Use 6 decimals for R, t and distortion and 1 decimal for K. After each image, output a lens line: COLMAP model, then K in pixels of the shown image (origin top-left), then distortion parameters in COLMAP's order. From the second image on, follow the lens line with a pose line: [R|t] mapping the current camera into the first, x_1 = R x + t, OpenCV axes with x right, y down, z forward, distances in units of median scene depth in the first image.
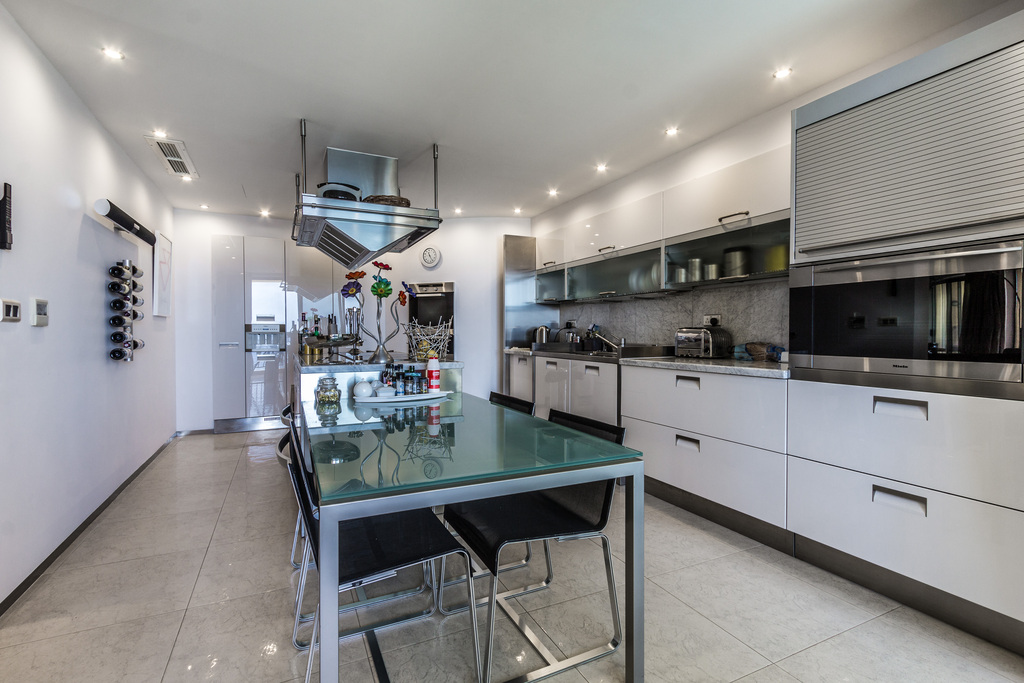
lens RADIAL K [[474.9, 0, 512.9], [0, 474.9, 333.4], [0, 0, 1]] dist [0.011946, 0.000113]
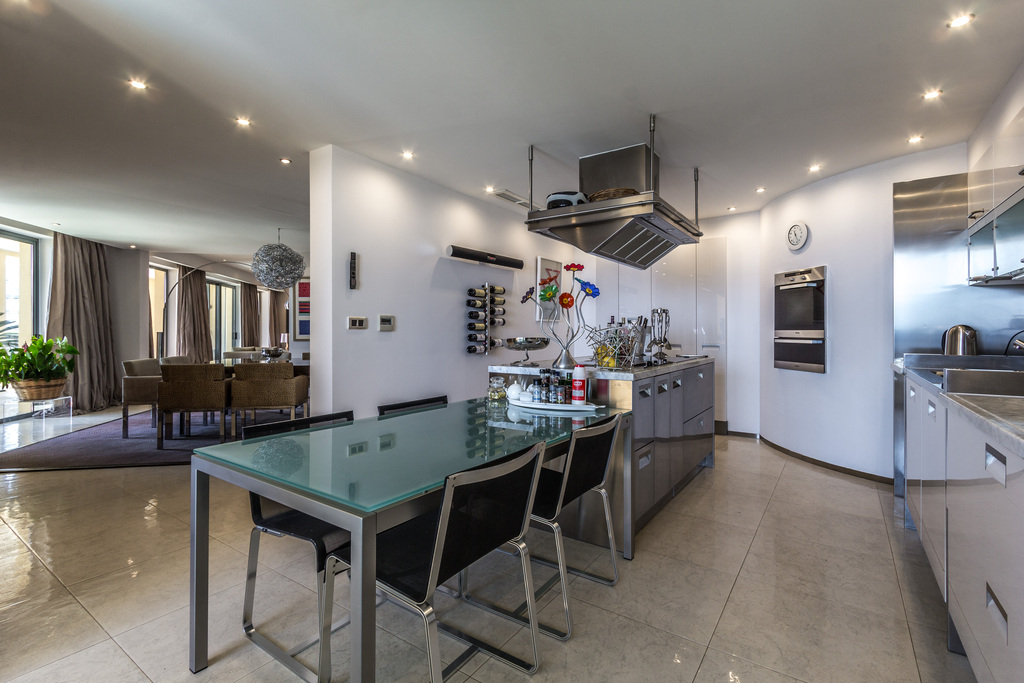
lens RADIAL K [[474.9, 0, 512.9], [0, 474.9, 333.4], [0, 0, 1]] dist [0.011946, 0.000113]
pose [[0.497622, 0.006964, -0.867366, 0.484484], [-0.002913, 0.999976, 0.006358, -0.013542], [0.867389, -0.000637, 0.497630, 0.392173]]
